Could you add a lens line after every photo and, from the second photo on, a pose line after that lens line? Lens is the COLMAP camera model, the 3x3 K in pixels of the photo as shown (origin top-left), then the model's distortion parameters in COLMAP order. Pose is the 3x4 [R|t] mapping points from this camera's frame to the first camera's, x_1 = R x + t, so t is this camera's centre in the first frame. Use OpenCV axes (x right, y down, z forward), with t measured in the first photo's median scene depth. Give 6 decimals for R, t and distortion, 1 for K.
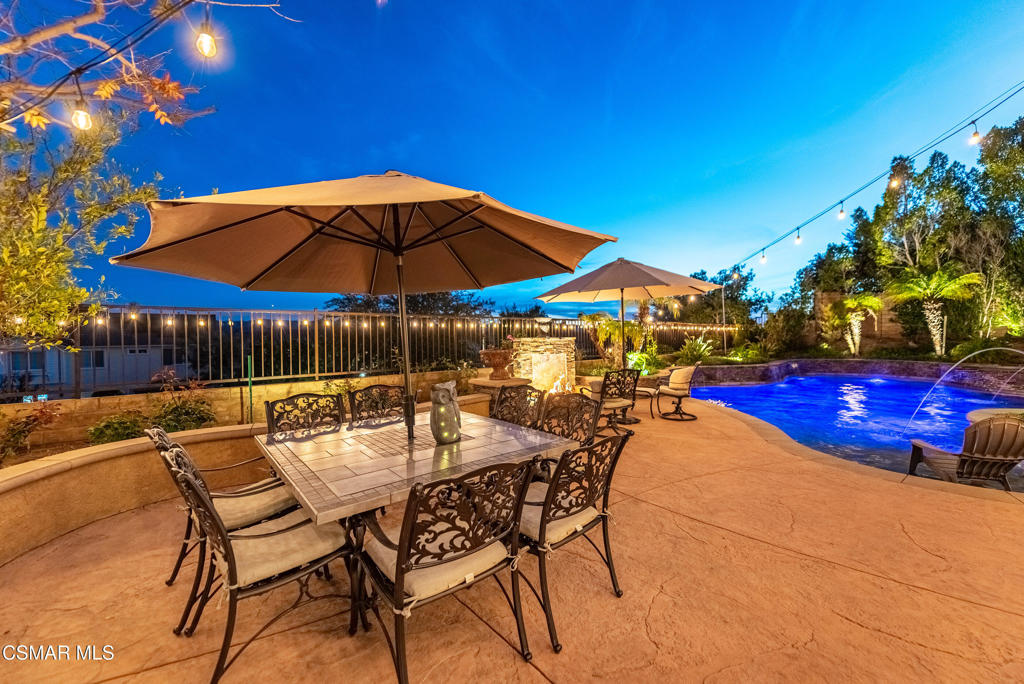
lens RADIAL K [[402.2, 0, 515.2], [0, 402.2, 343.0], [0, 0, 1]] dist [0.002804, -0.000066]
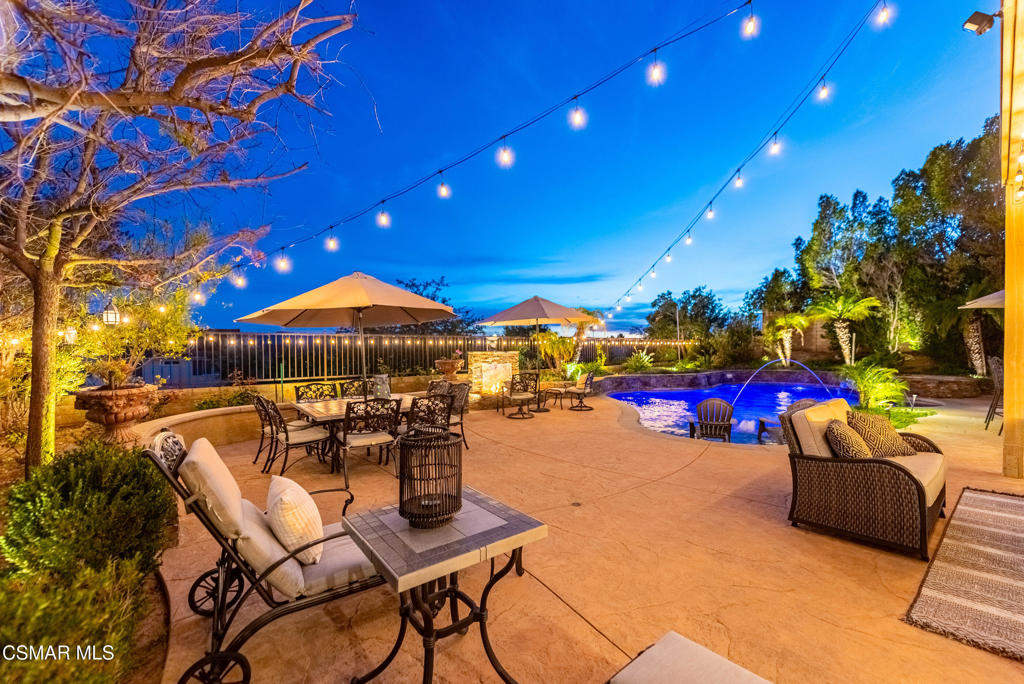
lens RADIAL K [[405.4, 0, 517.3], [0, 405.4, 357.4], [0, 0, 1]] dist [0.001046, 0.000075]
pose [[0.999437, 0.001361, -0.033531, 0.118035], [-0.001240, 0.999993, 0.003604, 0.000767], [0.033536, -0.003561, 0.999431, -0.209590]]
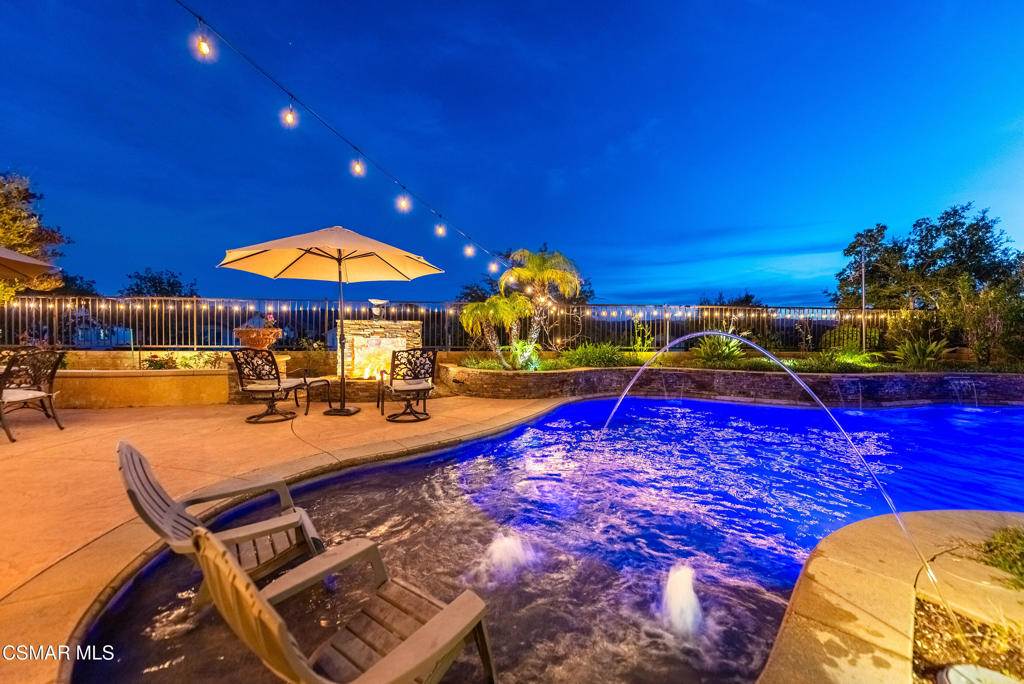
lens RADIAL K [[402.2, 0, 515.2], [0, 402.2, 343.0], [0, 0, 1]] dist [0.002804, -0.000066]
pose [[0.821179, 0.029439, -0.569911, 0.524392], [-0.025328, 0.999565, 0.015138, 0.009887], [0.570108, 0.002004, 0.821567, 0.238778]]
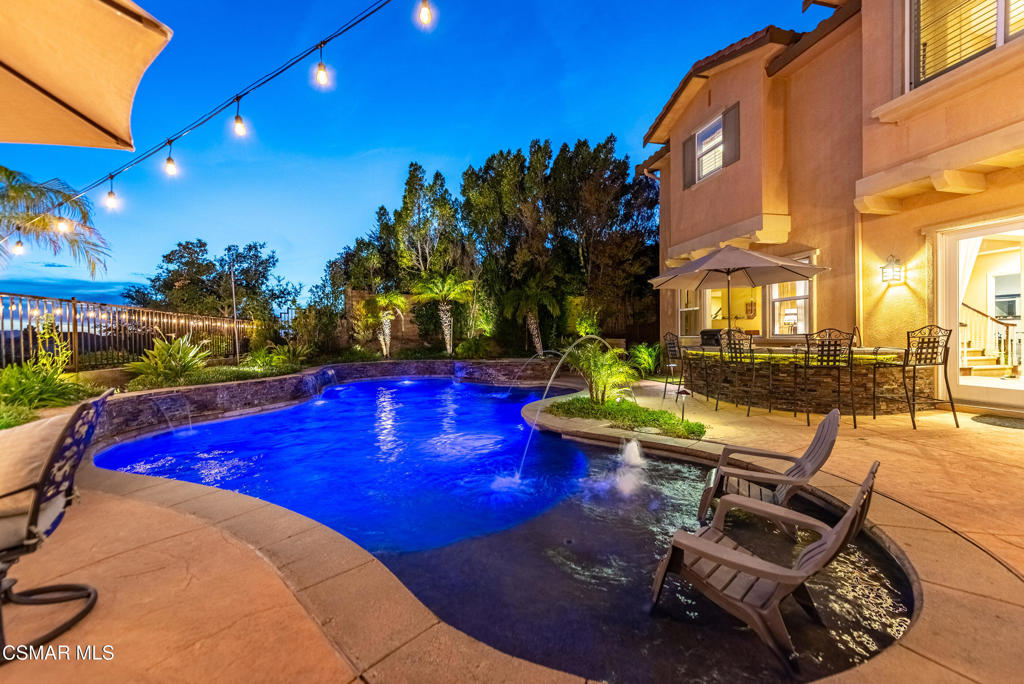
lens RADIAL K [[402.2, 0, 515.2], [0, 402.2, 343.0], [0, 0, 1]] dist [0.002804, -0.000066]
pose [[0.477904, -0.008052, 0.878375, 0.177285], [0.024312, 0.999696, -0.004063, 0.010136], [-0.878076, 0.023297, 0.477954, 0.312928]]
